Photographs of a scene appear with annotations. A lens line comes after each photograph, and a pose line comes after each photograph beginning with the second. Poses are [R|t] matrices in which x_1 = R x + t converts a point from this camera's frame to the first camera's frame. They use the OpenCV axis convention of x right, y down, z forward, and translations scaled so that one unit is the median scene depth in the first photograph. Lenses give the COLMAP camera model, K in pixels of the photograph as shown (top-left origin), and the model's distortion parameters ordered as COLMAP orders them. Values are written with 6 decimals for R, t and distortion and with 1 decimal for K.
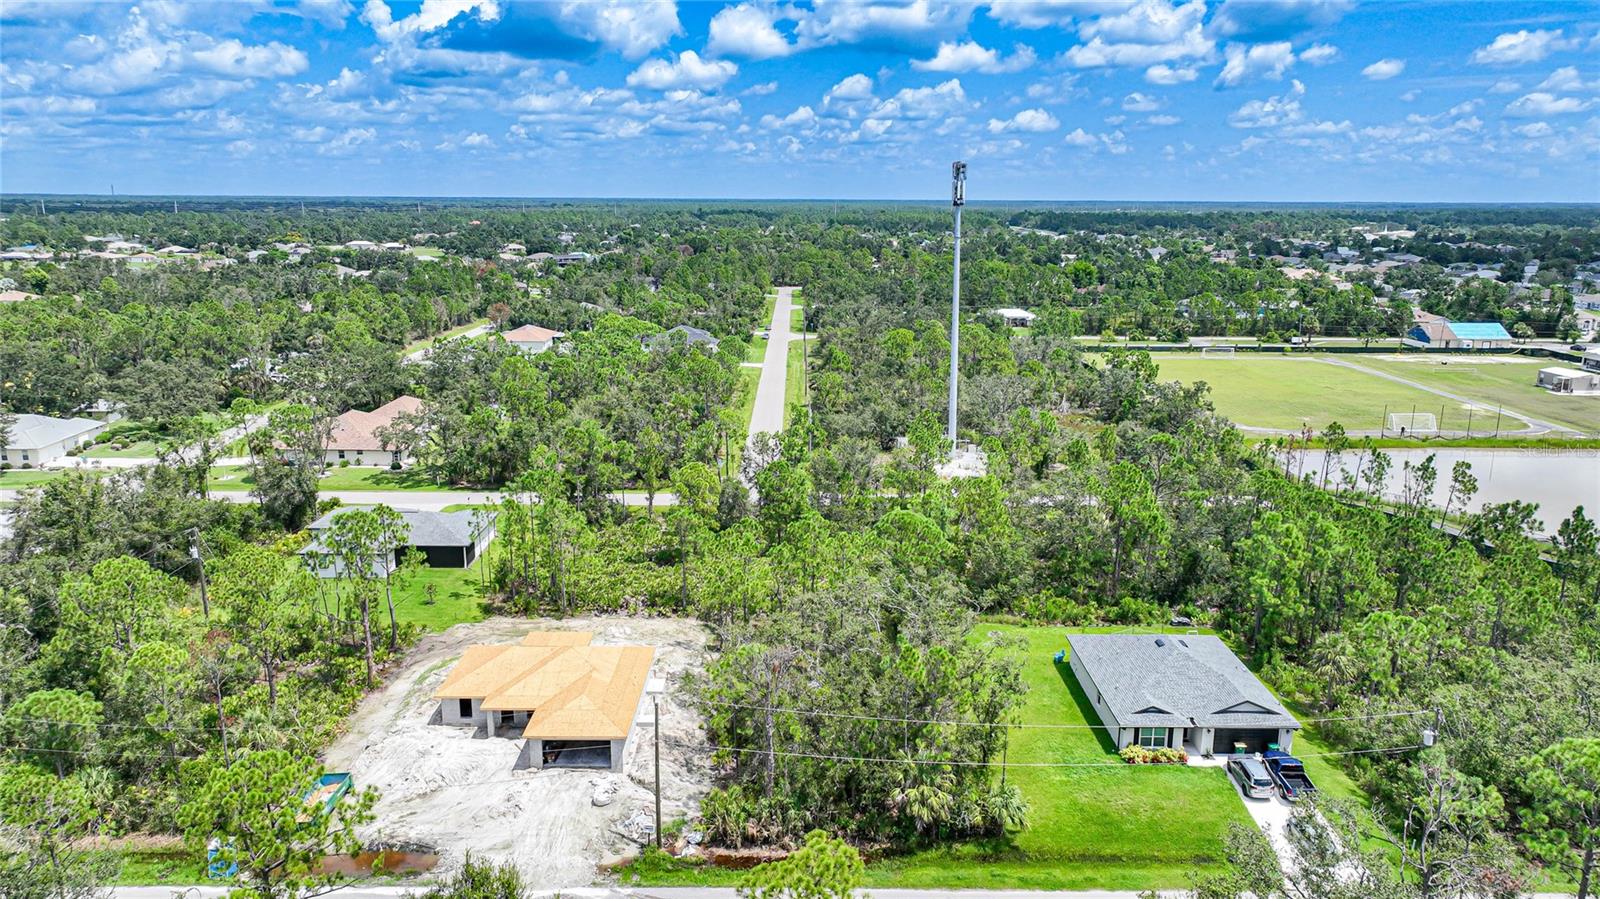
lens RADIAL K [[1113.6, 0, 800.0], [0, 1113.6, 449.5], [0, 0, 1]] dist [-0.014946, 0.024707]
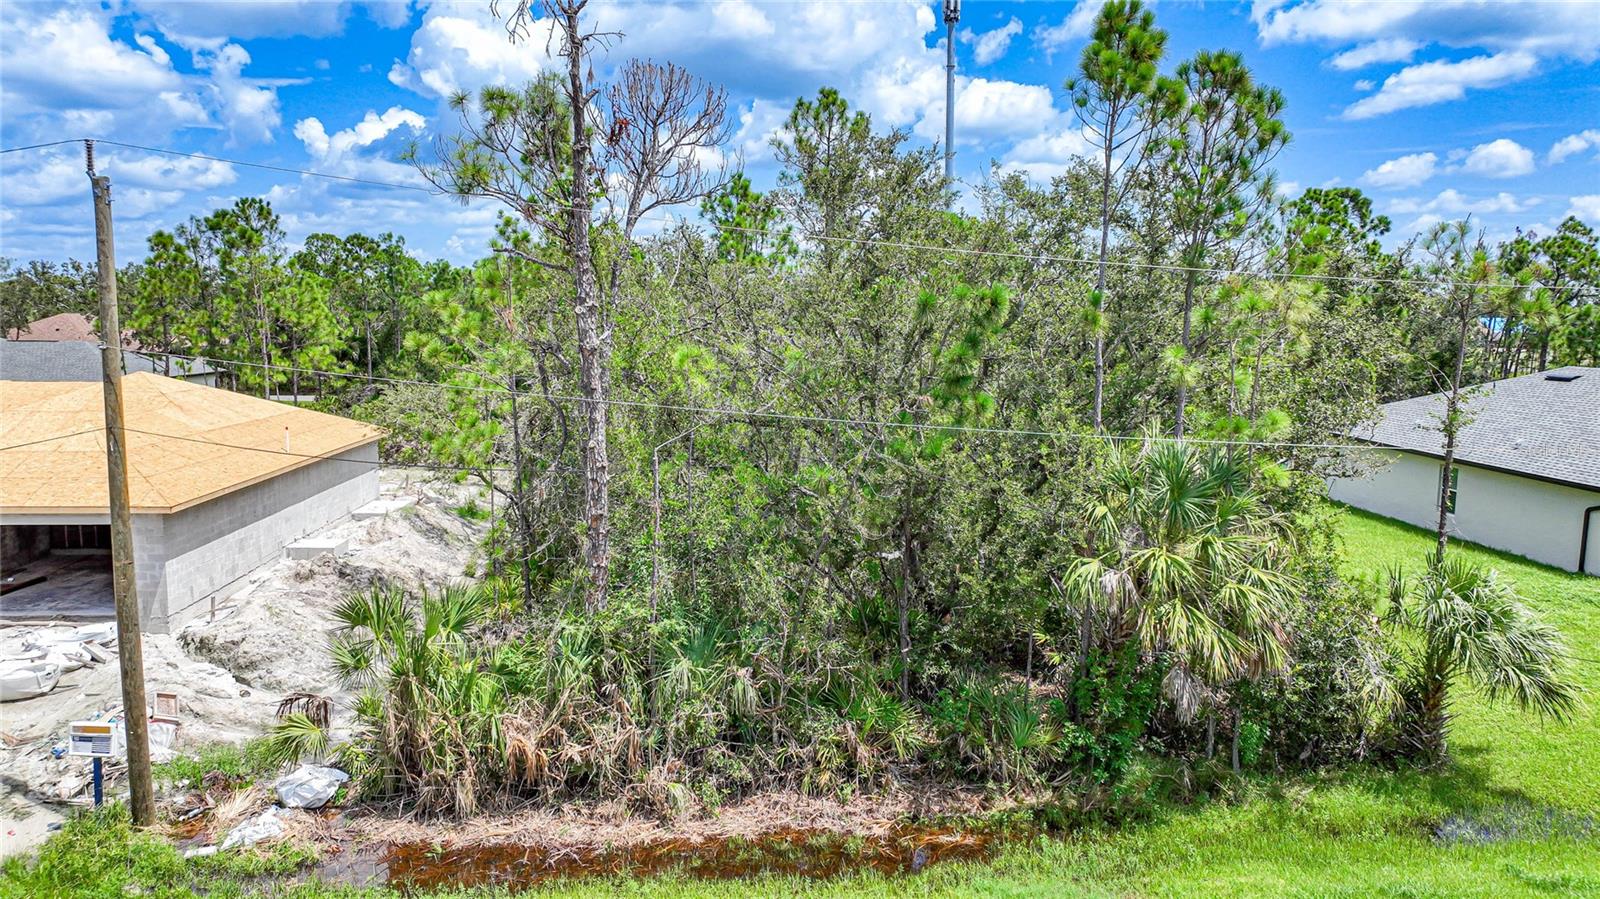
lens RADIAL K [[1113.6, 0, 800.0], [0, 1113.6, 449.5], [0, 0, 1]] dist [-0.014946, 0.024707]
pose [[0.998134, -0.002124, 0.061031, 0.004827], [0.008103, 0.995165, -0.097886, 0.301560], [-0.060528, 0.098198, 0.993324, 0.738312]]
